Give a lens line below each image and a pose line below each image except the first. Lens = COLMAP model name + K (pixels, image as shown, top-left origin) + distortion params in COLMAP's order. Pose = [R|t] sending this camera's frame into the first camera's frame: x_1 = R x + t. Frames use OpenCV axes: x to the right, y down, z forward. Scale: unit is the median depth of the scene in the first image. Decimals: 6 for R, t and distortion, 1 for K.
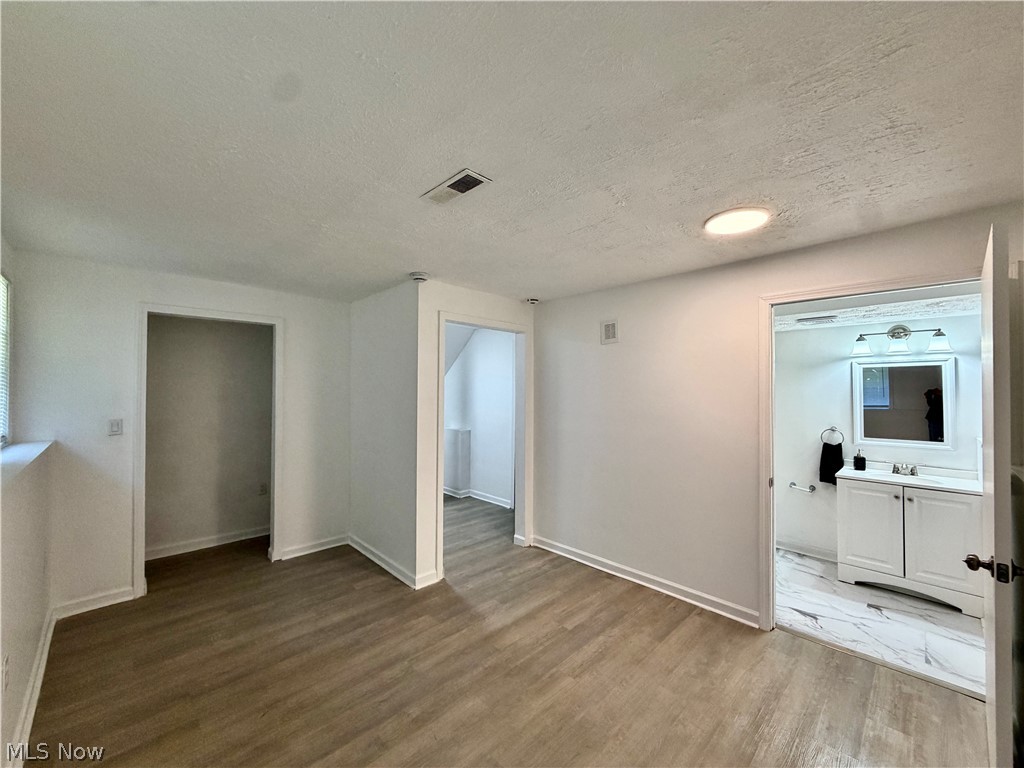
lens RADIAL K [[407.3, 0, 512.0], [0, 407.3, 384.0], [0, 0, 1]] dist [-0.000938, 0.000325]
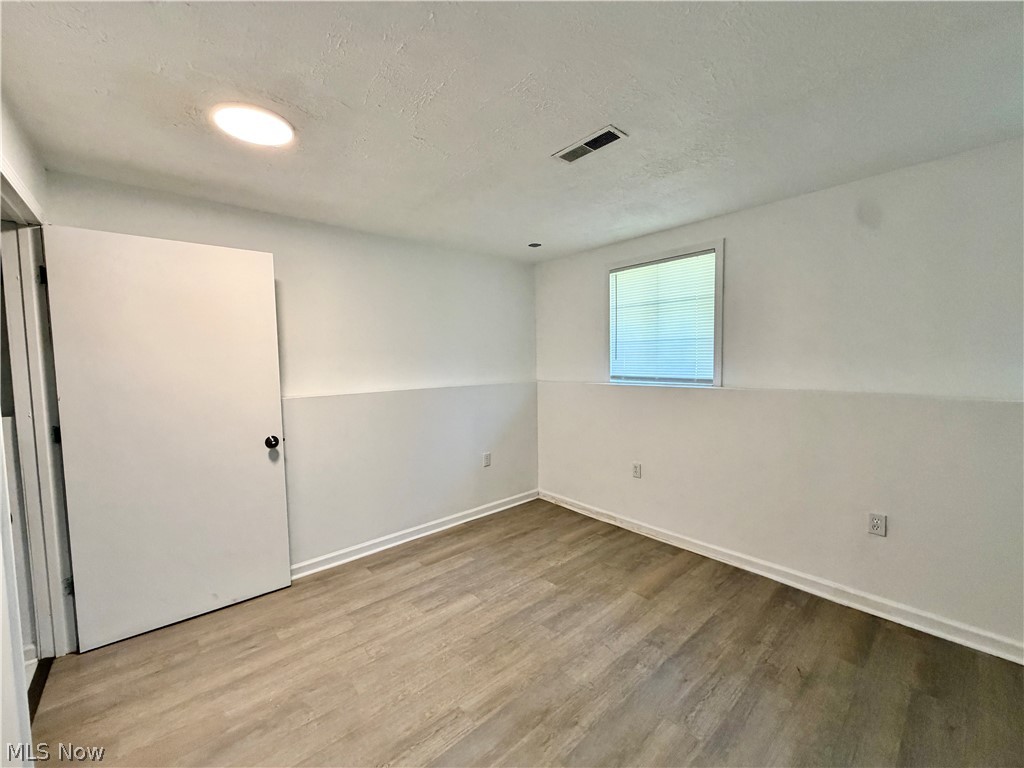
lens RADIAL K [[407.3, 0, 512.0], [0, 407.3, 384.0], [0, 0, 1]] dist [-0.000938, 0.000325]
pose [[-0.998116, 0.009259, 0.060655, 0.000005], [0.012115, 0.998826, 0.046893, 0.081505], [-0.060149, 0.047540, -0.997057, 1.823047]]
